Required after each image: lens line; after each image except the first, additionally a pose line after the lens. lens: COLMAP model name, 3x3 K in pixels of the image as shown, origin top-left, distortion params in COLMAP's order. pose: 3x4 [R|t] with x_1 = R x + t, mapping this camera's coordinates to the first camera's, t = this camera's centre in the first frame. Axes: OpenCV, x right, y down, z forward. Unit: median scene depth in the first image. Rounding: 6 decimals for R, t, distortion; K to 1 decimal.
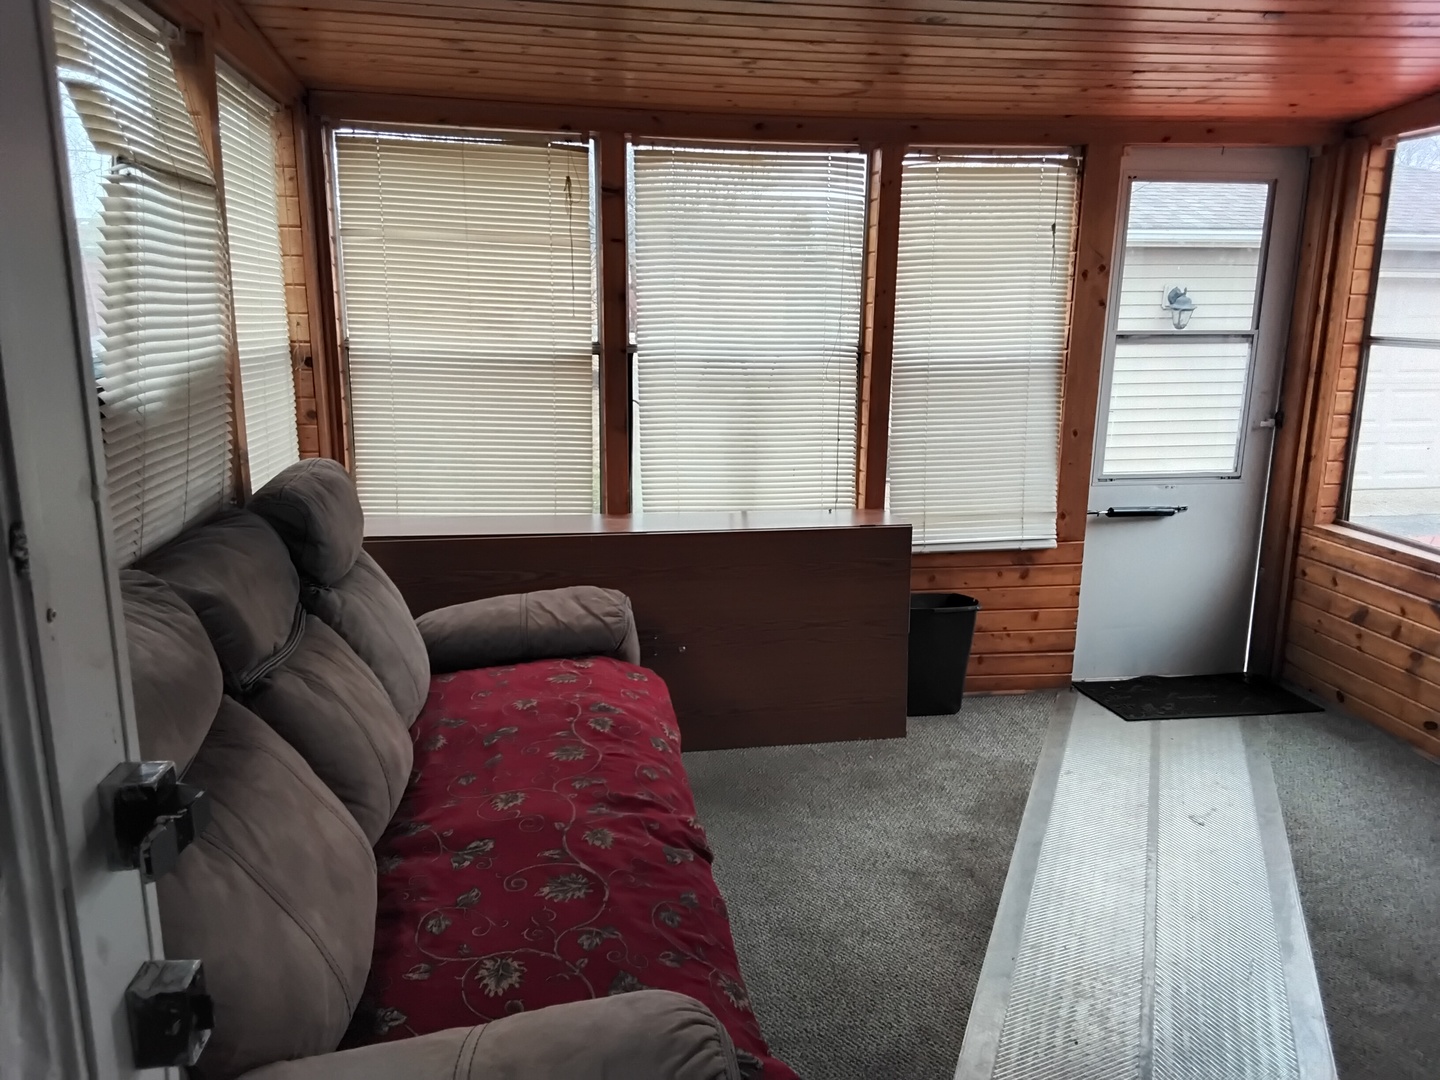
lens RADIAL K [[1092.0, 0, 732.1], [0, 1092.0, 536.8], [0, 0, 1]] dist [0.151781, -0.214688]
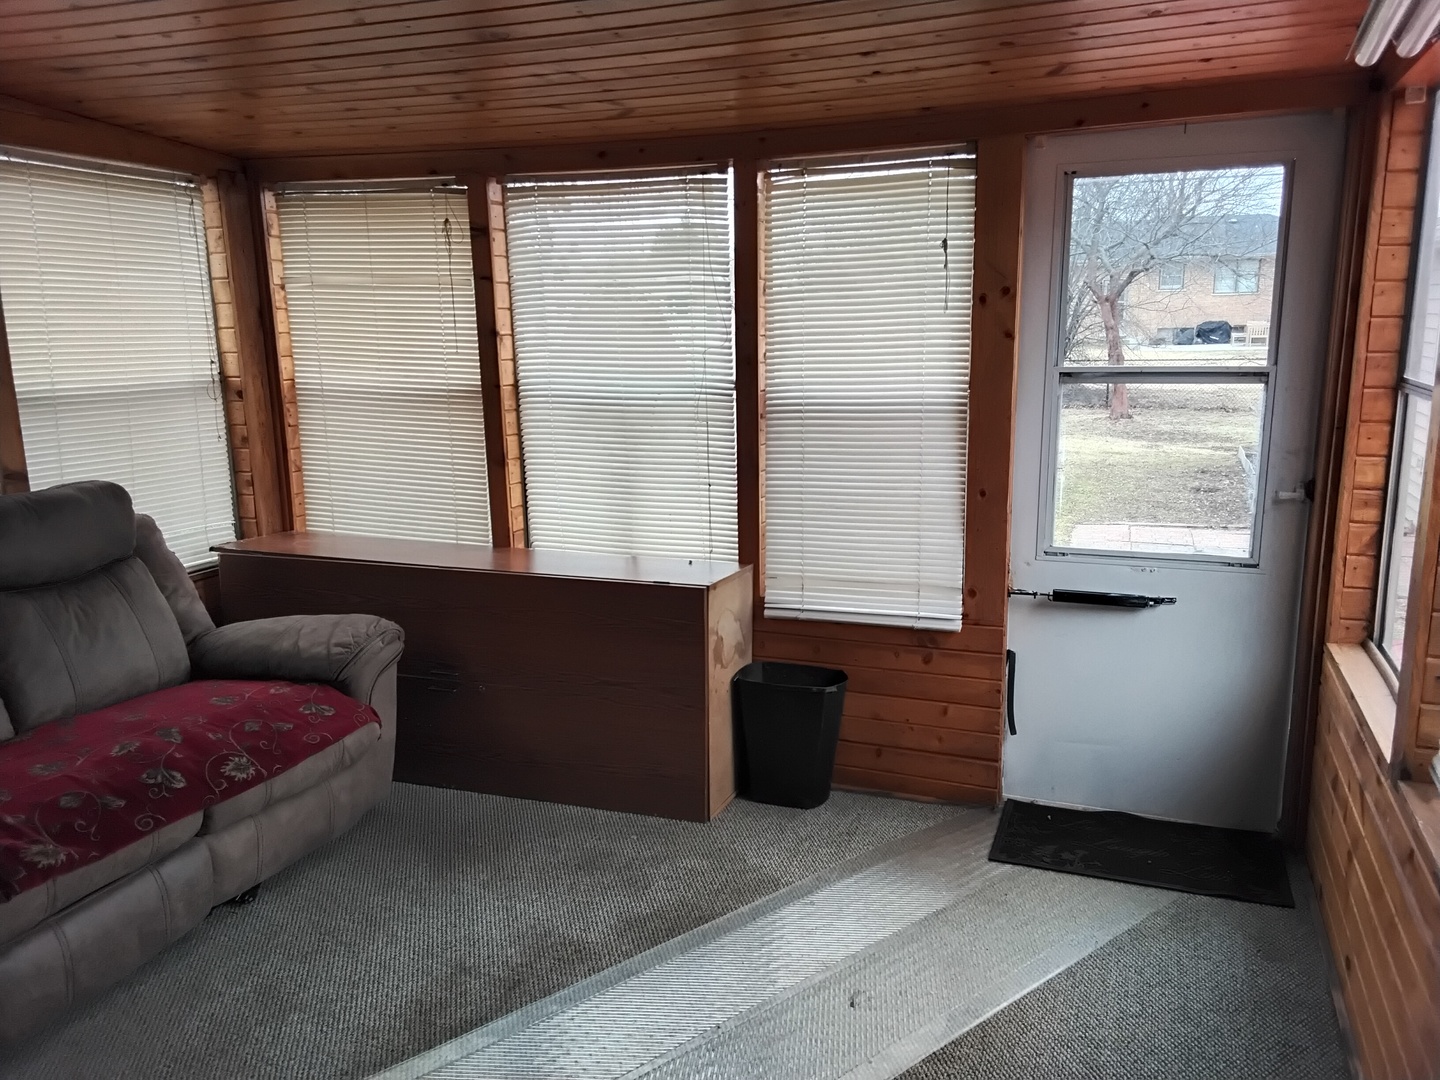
lens RADIAL K [[1092.0, 0, 732.1], [0, 1092.0, 536.8], [0, 0, 1]] dist [0.151781, -0.214688]
pose [[0.871614, 0.076785, -0.484141, 0.560732], [-0.083089, 0.996506, 0.008458, -0.055125], [0.483099, 0.032854, 0.874949, 0.213011]]
